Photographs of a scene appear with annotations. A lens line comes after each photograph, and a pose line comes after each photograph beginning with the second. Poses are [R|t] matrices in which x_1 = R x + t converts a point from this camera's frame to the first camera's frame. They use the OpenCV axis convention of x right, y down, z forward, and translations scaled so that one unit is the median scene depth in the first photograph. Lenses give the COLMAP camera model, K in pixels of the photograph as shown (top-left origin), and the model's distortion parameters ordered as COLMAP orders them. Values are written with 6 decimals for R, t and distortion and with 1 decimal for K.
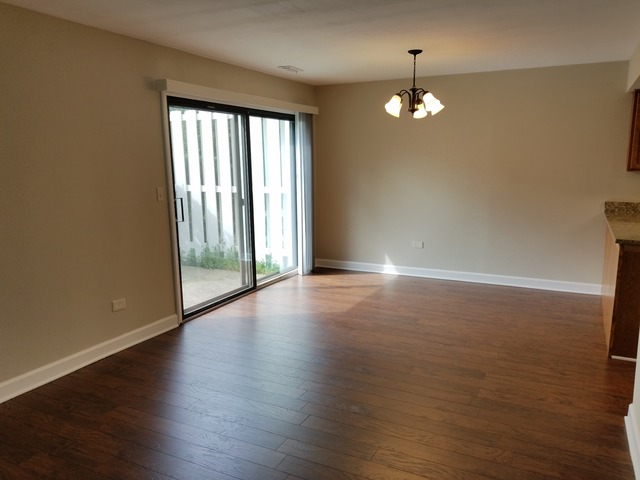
lens RADIAL K [[500.0, 0, 318.7], [0, 500.0, 241.7], [0, 0, 1]] dist [0.055353, -0.081317]
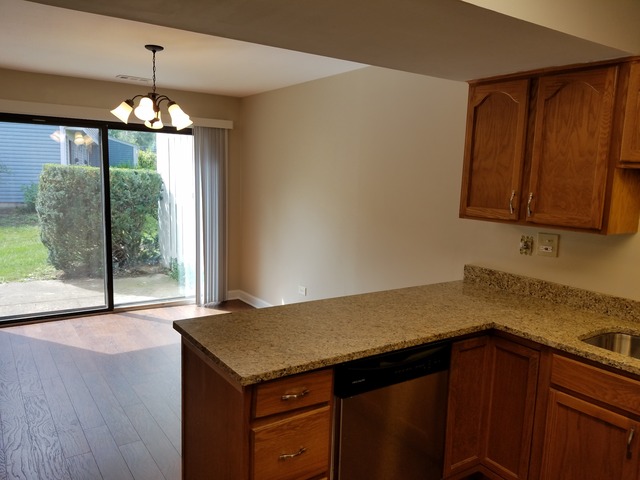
lens RADIAL K [[500.0, 0, 320.2], [0, 500.0, 245.8], [0, 0, 1]] dist [0.055353, -0.081317]
pose [[0.871079, 0.104280, -0.479944, 0.708069], [-0.118755, 0.992924, 0.000200, -0.081291], [0.476569, 0.056821, 0.877299, 0.371950]]
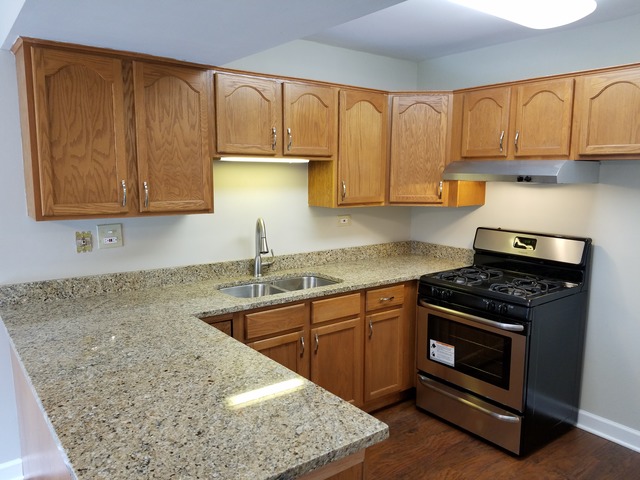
lens RADIAL K [[500.0, 0, 321.2], [0, 500.0, 246.7], [0, 0, 1]] dist [0.055353, -0.081317]
pose [[0.434816, -0.125428, 0.891741, 0.296812], [0.143247, 0.987277, 0.069017, -0.104681], [-0.889053, 0.097730, 0.447251, 0.537714]]
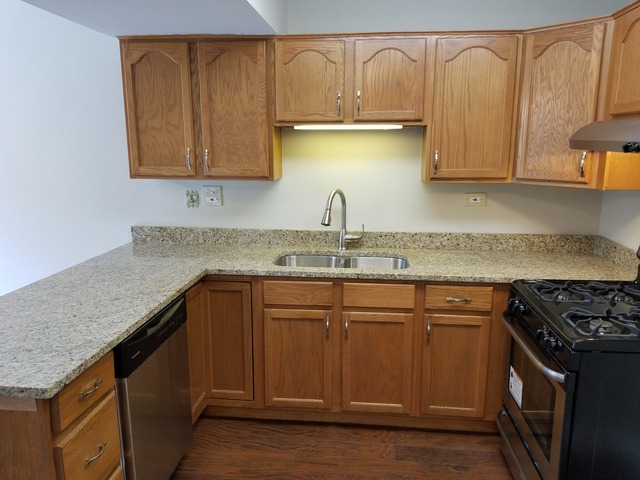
lens RADIAL K [[500.0, 0, 322.6], [0, 500.0, 249.7], [0, 0, 1]] dist [0.055353, -0.081317]
pose [[0.934197, -0.068874, 0.350047, 0.569547], [0.054256, 0.997203, 0.051408, -0.069918], [-0.352609, -0.029033, 0.935320, 0.341323]]
